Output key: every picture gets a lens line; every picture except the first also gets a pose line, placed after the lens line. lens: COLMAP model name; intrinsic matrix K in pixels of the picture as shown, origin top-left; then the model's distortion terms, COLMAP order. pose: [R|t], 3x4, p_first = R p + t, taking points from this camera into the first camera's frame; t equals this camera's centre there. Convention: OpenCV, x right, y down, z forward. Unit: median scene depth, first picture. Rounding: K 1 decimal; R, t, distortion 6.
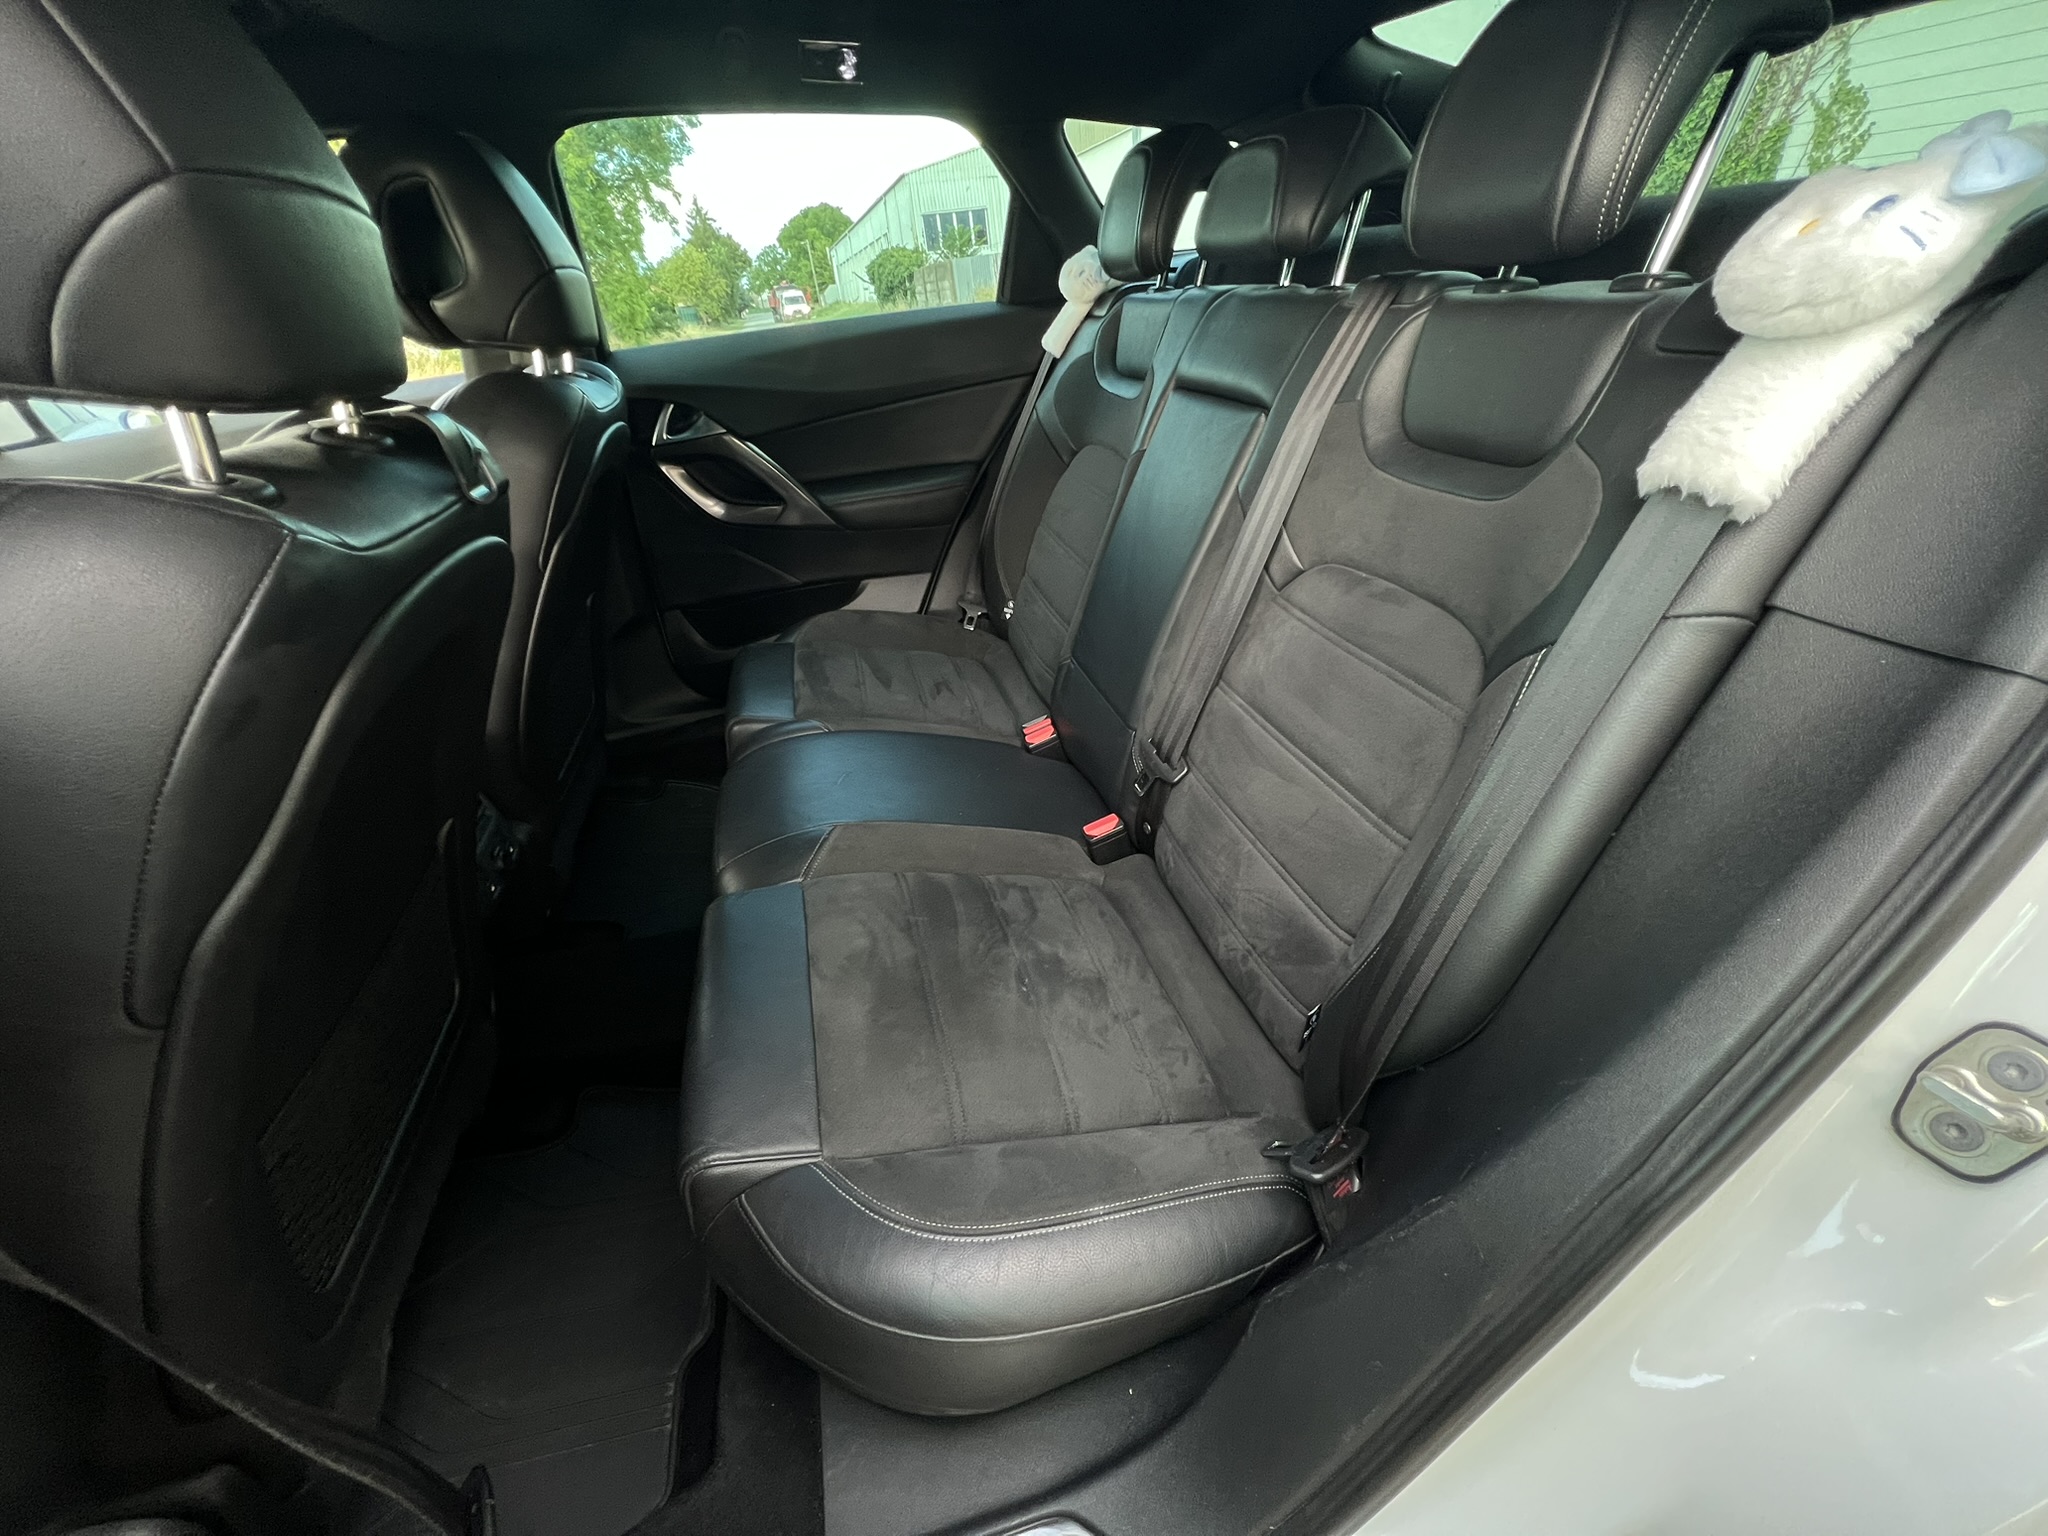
lens RADIAL K [[818.7, 0, 1024.0], [0, 818.7, 768.0], [0, 0, 1]] dist [0.000408, -0.000052]
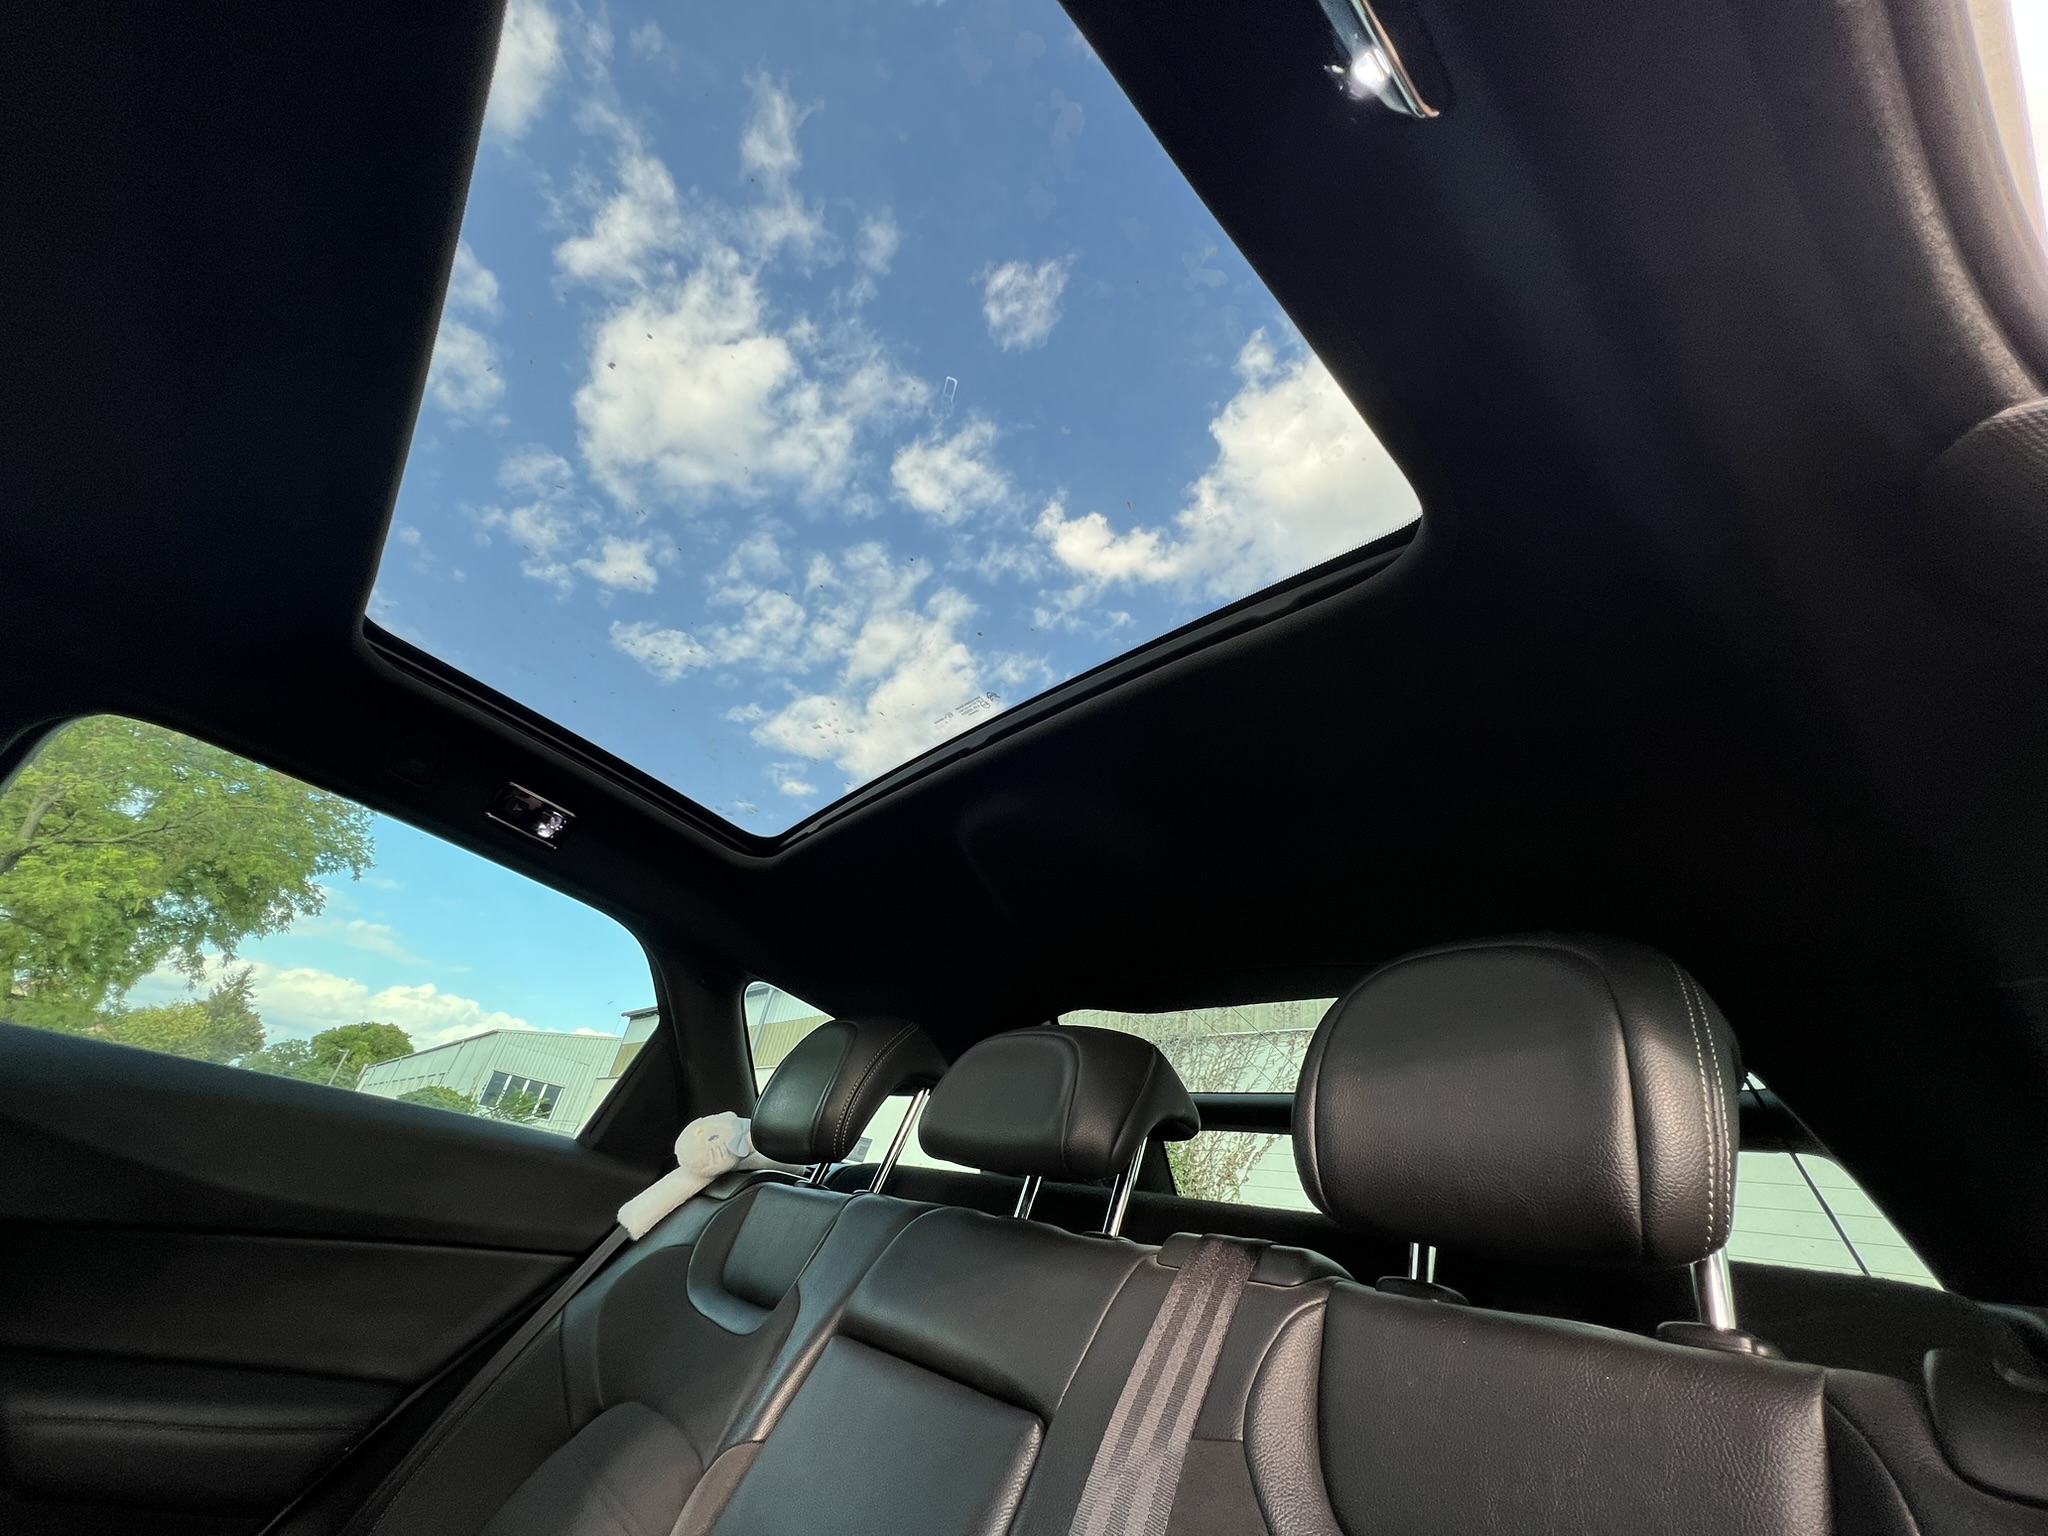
lens RADIAL K [[822.2, 0, 1024.0], [0, 822.2, 768.0], [0, 0, 1]] dist [-0.004024, 0.000169]
pose [[0.859165, 0.437077, 0.266081, -0.034377], [0.015822, 0.497056, -0.867574, -0.104405], [-0.511453, 0.749600, 0.420138, 0.265774]]
